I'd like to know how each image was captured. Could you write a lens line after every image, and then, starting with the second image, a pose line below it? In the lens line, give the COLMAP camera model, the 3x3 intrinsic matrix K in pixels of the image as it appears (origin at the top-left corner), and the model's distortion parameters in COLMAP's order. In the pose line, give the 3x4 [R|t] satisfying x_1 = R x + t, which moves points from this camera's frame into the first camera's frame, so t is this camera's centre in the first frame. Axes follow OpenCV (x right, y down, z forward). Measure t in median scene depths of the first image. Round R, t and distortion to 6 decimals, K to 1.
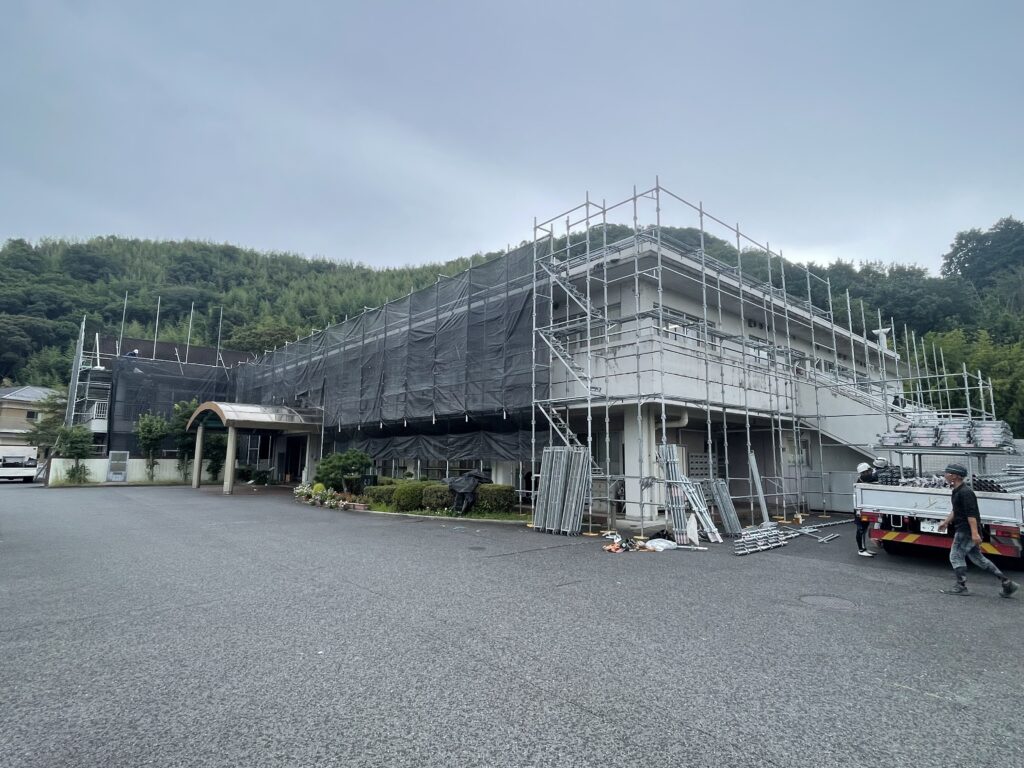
lens RADIAL K [[535.2, 0, 512.0], [0, 535.2, 384.0], [0, 0, 1]] dist [0.002804, 0.000245]
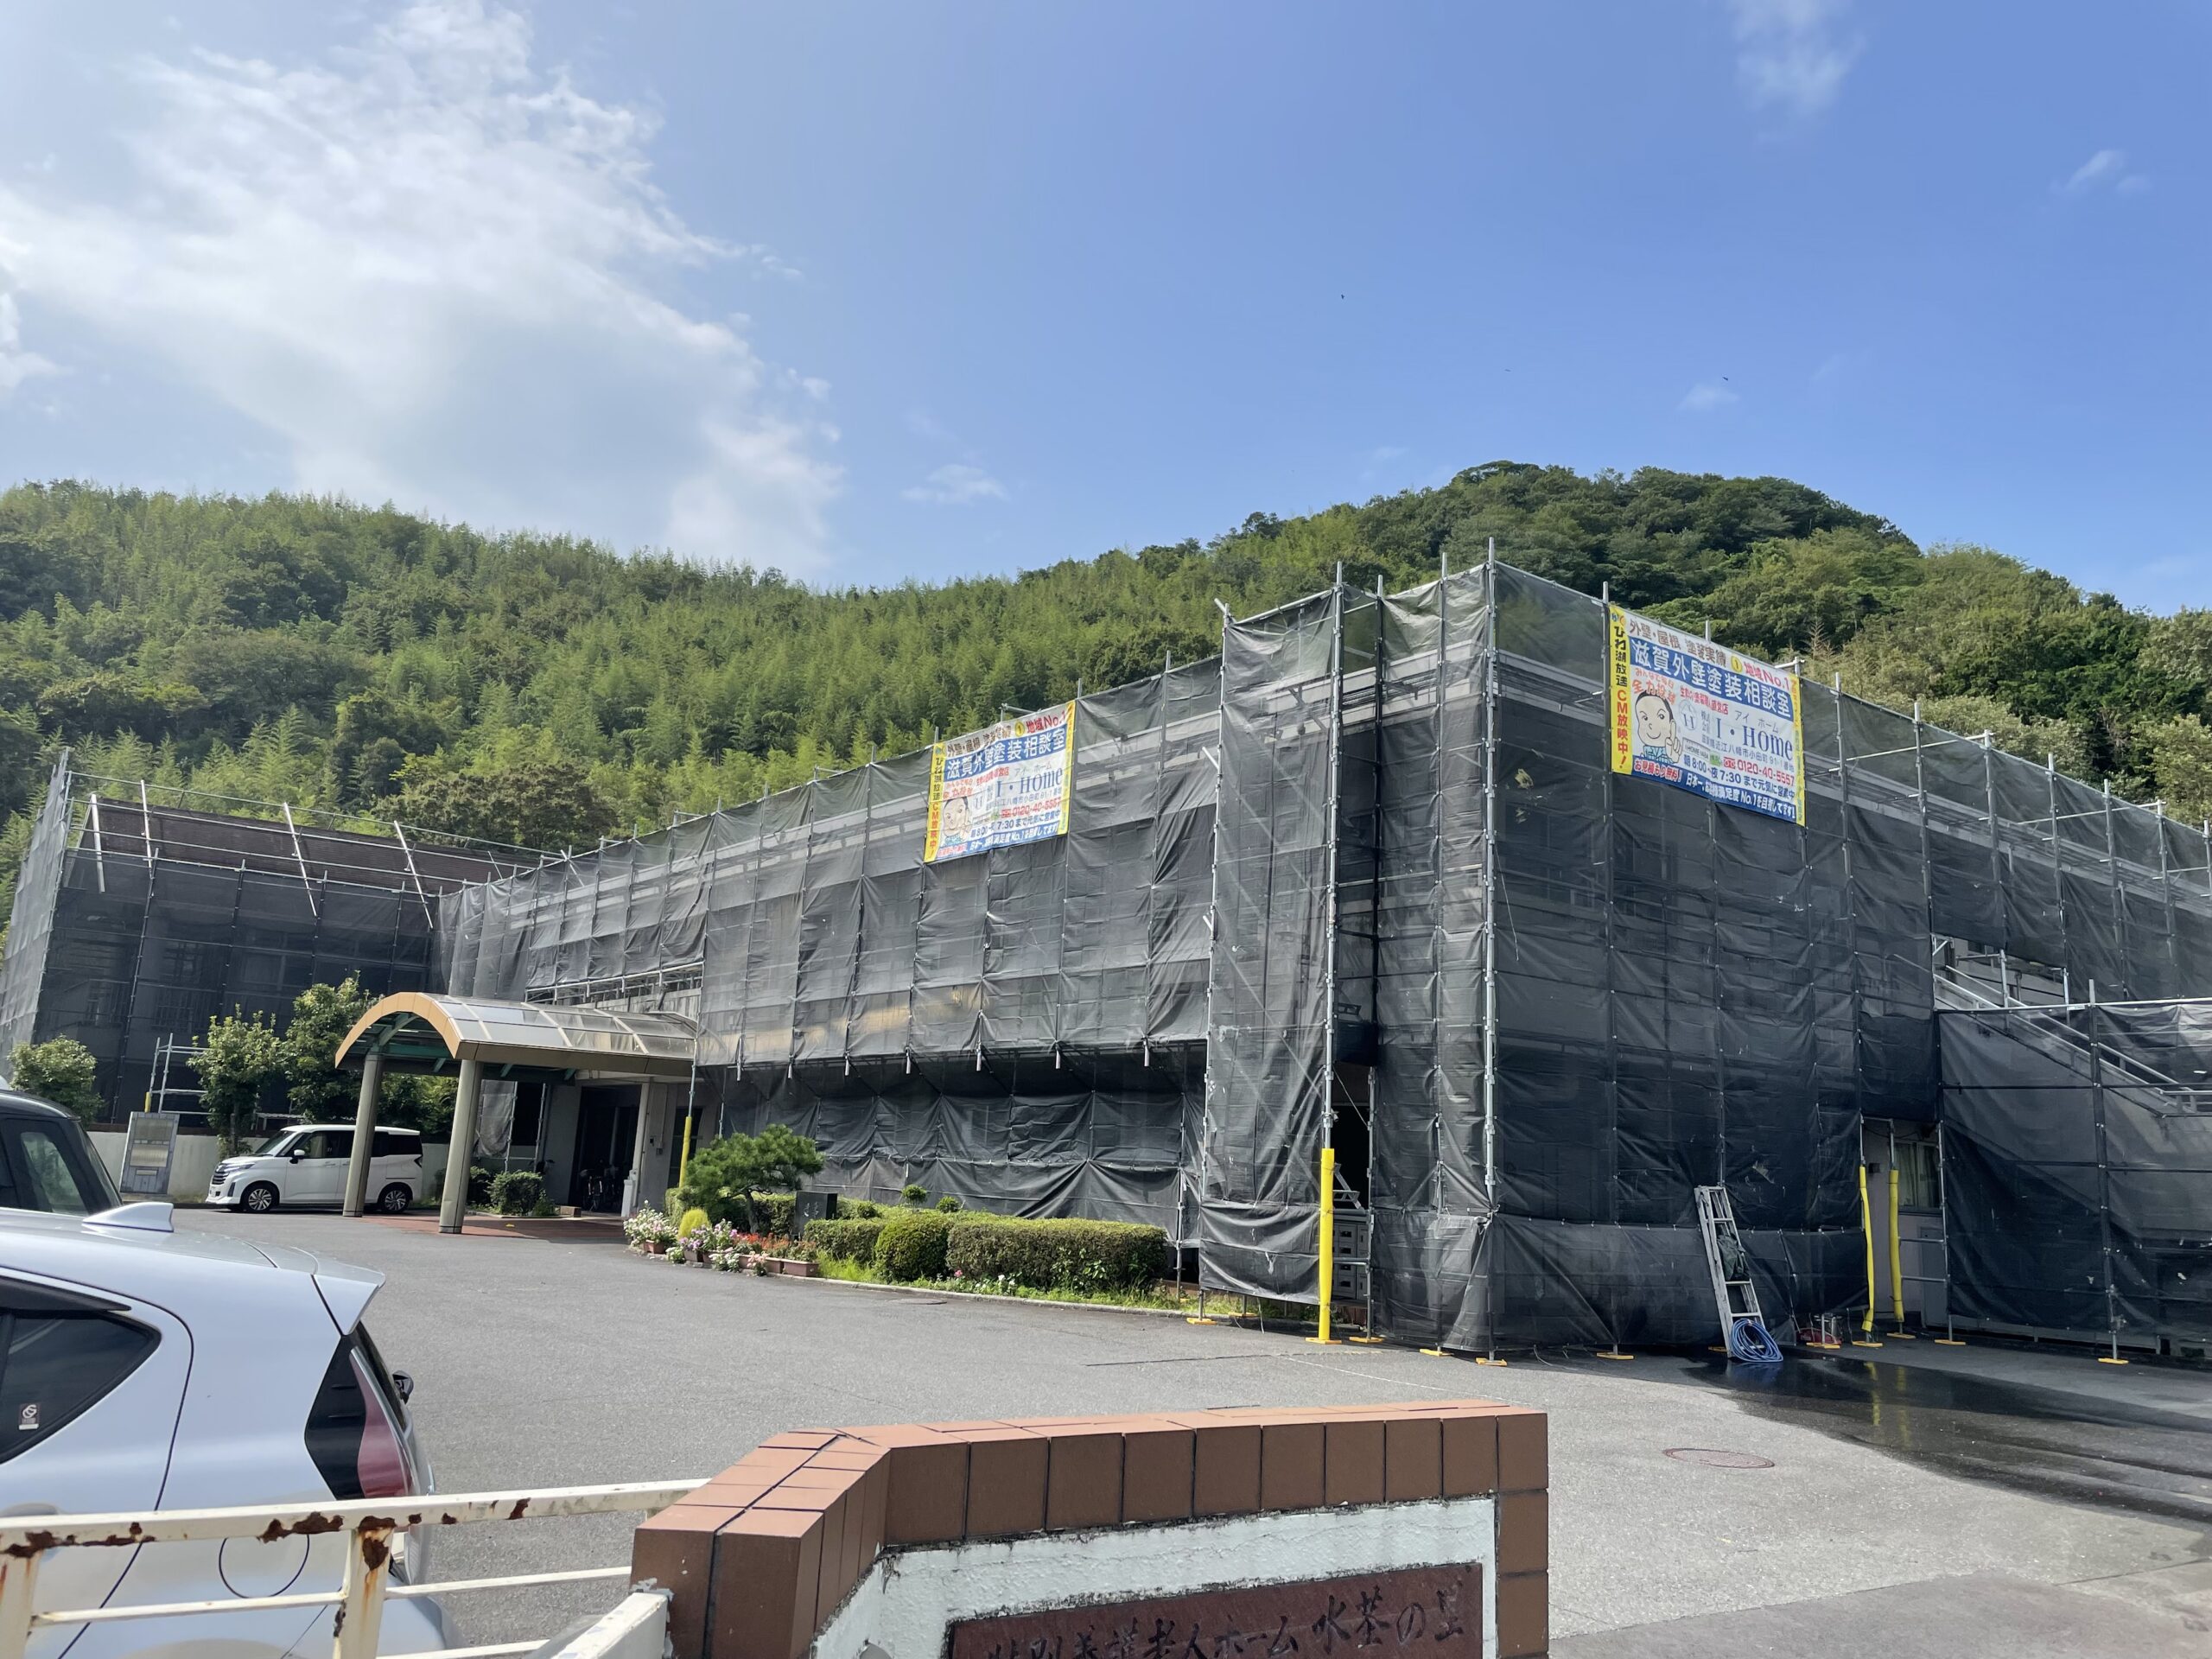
lens RADIAL K [[1718.9, 0, 1112.0], [0, 1718.9, 784.4], [0, 0, 1]] dist [0.039328, -0.004019]
pose [[0.997498, 0.020486, -0.067666, 0.012863], [-0.026033, 0.996281, -0.082139, -0.012137], [0.065731, 0.083695, 0.994321, -0.101579]]
